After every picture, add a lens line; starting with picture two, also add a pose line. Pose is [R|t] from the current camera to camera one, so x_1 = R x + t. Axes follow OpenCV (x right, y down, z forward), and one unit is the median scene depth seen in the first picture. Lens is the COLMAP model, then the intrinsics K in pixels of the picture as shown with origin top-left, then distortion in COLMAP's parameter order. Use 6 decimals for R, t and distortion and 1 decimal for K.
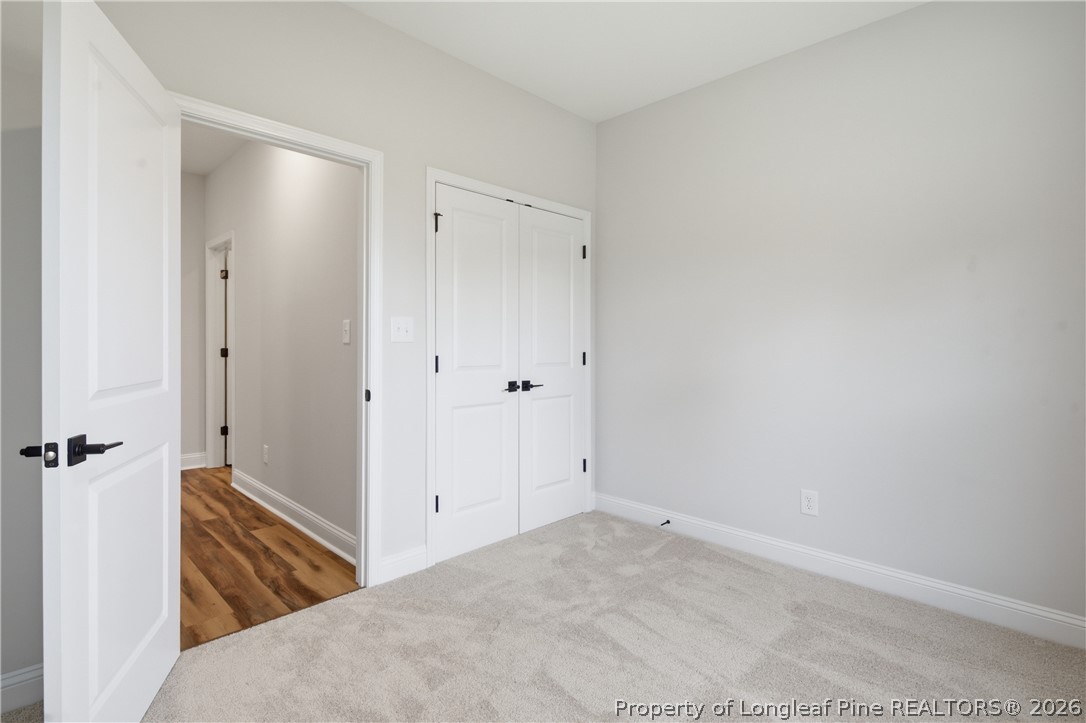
lens RADIAL K [[530.9, 0, 528.4], [0, 530.9, 351.9], [0, 0, 1]] dist [0.001469, -0.000399]
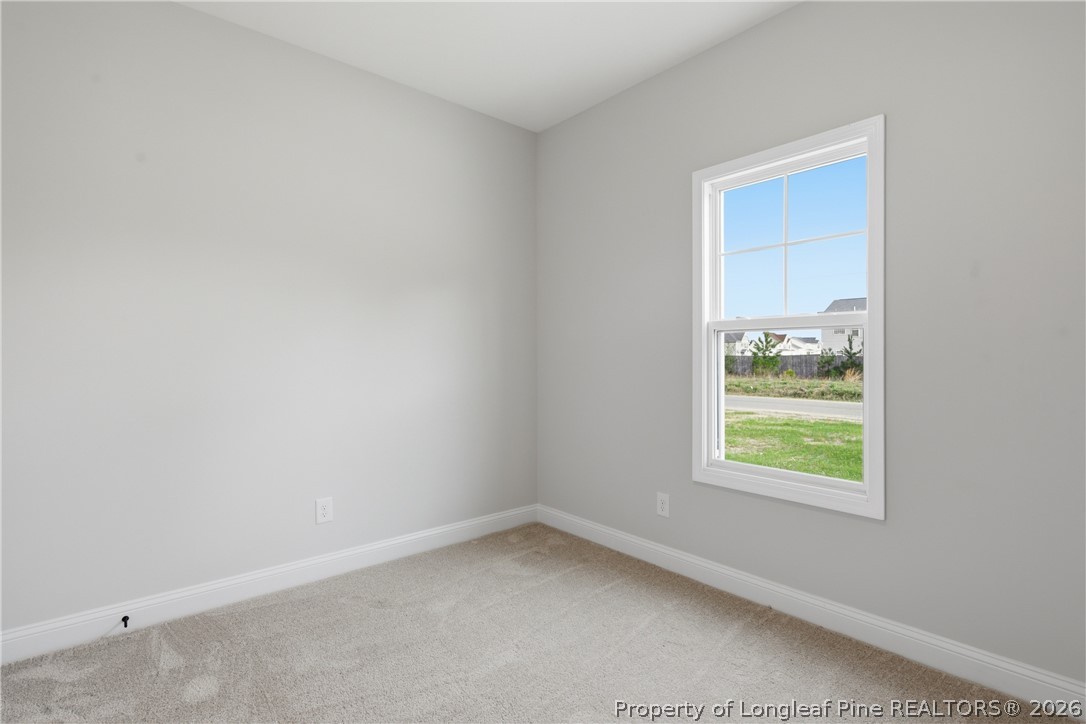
lens RADIAL K [[530.9, 0, 528.4], [0, 530.9, 352.4], [0, 0, 1]] dist [0.001469, -0.000399]
pose [[0.079021, 0.004375, 0.996863, -0.438891], [0.019818, 0.999786, -0.005959, -0.003585], [-0.996676, 0.020227, 0.078918, 0.512589]]
